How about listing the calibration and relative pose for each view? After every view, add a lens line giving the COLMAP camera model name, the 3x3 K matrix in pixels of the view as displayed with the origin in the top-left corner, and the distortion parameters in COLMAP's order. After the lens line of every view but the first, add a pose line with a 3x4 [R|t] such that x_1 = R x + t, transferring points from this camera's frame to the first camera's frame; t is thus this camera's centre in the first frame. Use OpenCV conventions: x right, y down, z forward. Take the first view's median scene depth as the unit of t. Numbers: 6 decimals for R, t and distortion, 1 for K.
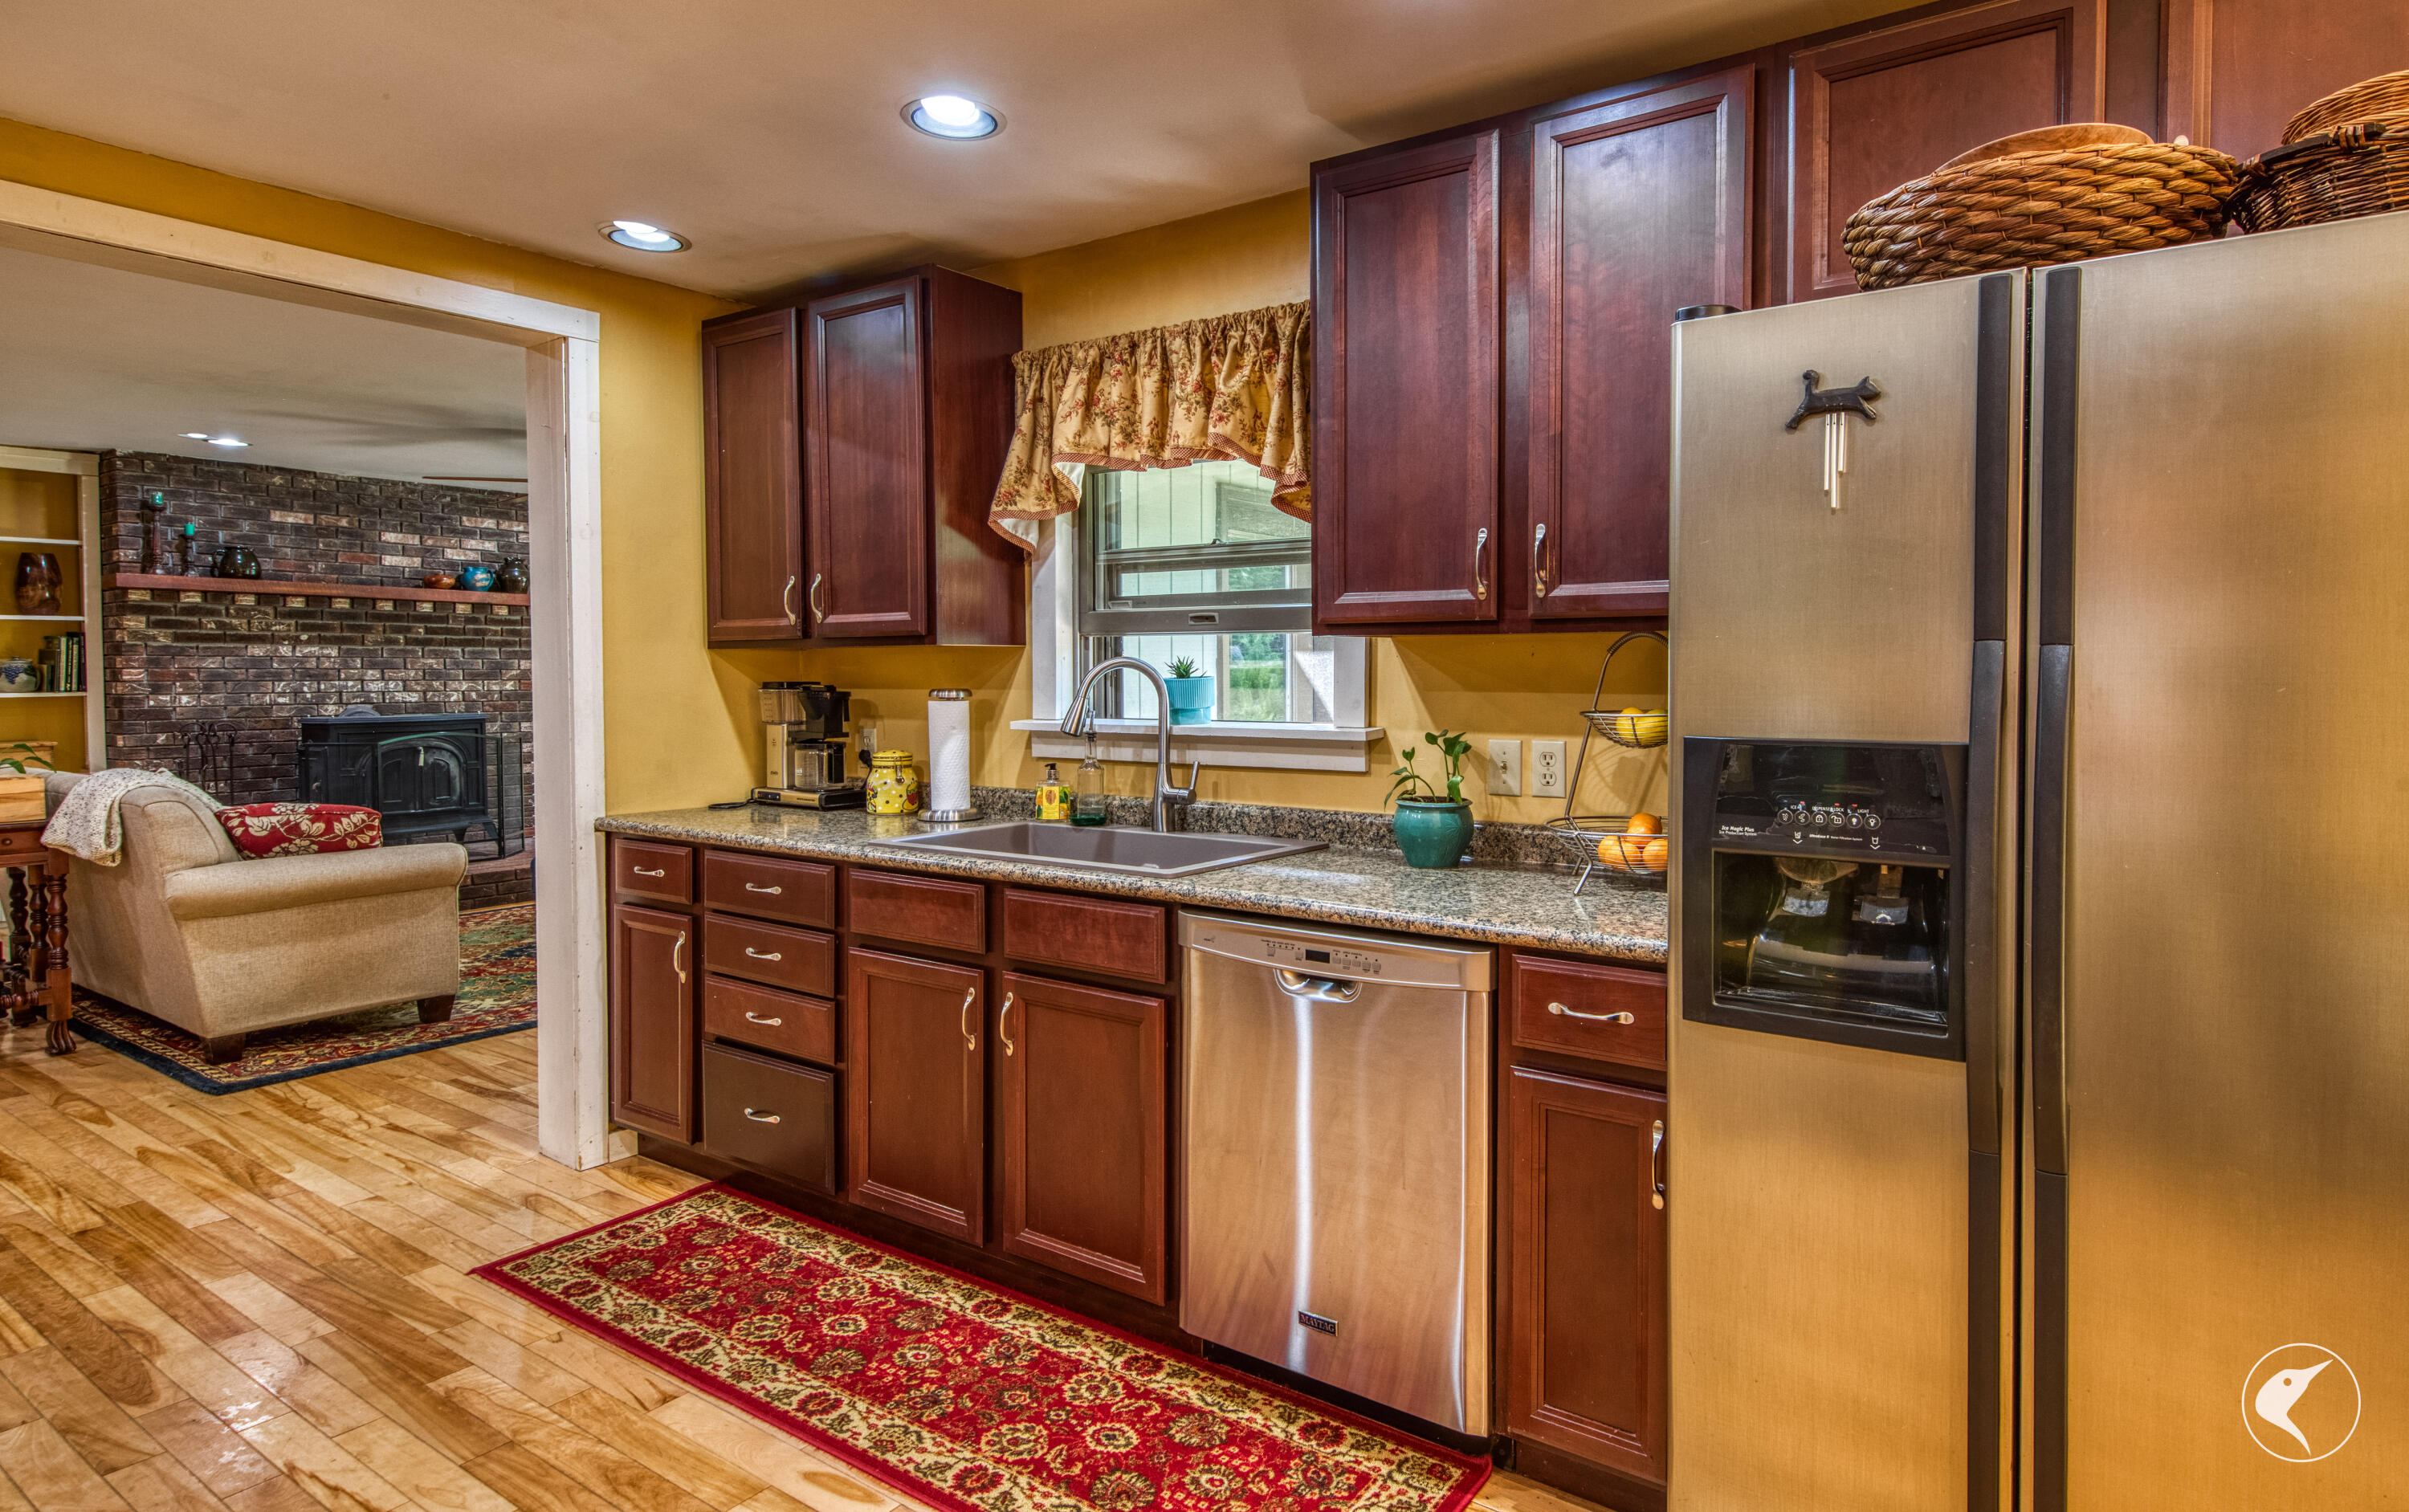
lens RADIAL K [[1302.8, 0, 1225.1], [0, 1302.8, 689.1], [0, 0, 1]] dist [0.005051, 0.000250]
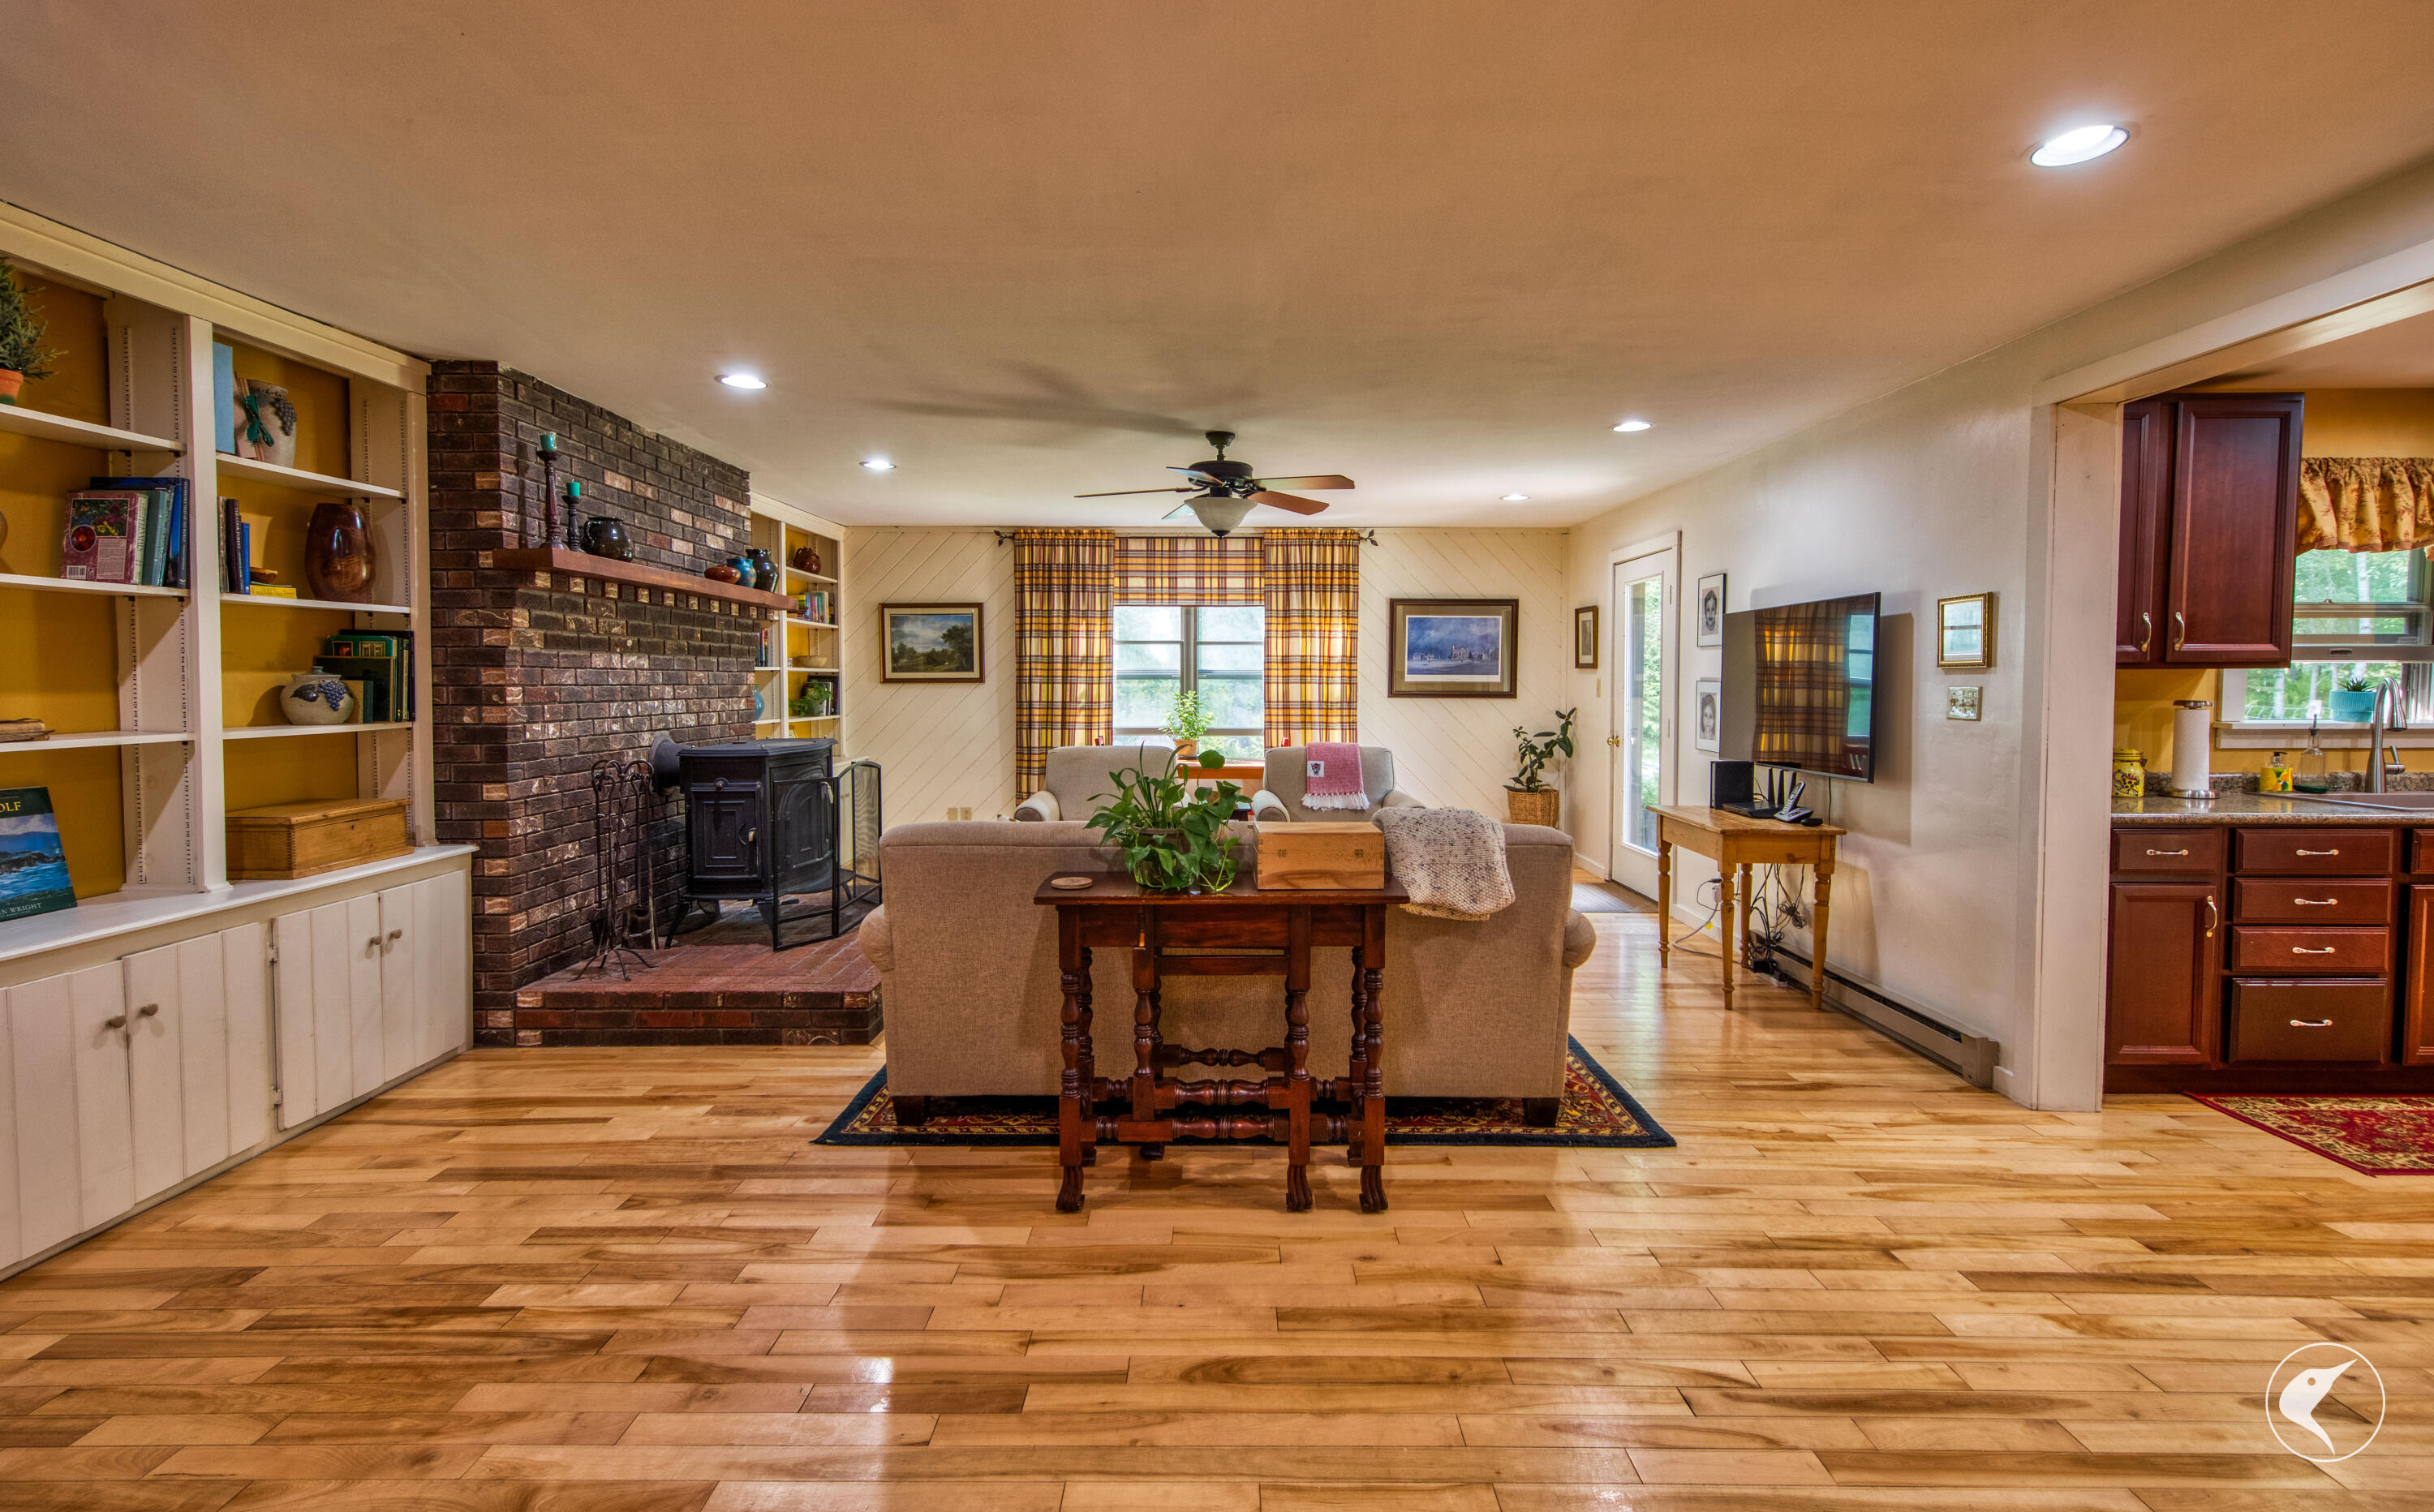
lens RADIAL K [[1117.2, 0, 1217.7], [0, 1117.2, 715.9], [0, 0, 1]] dist [0.000248, -0.000283]
pose [[0.829683, -0.019581, 0.557891, -1.864990], [0.009554, 0.999736, 0.020881, -0.018831], [-0.558153, -0.011995, 0.829652, 0.666319]]
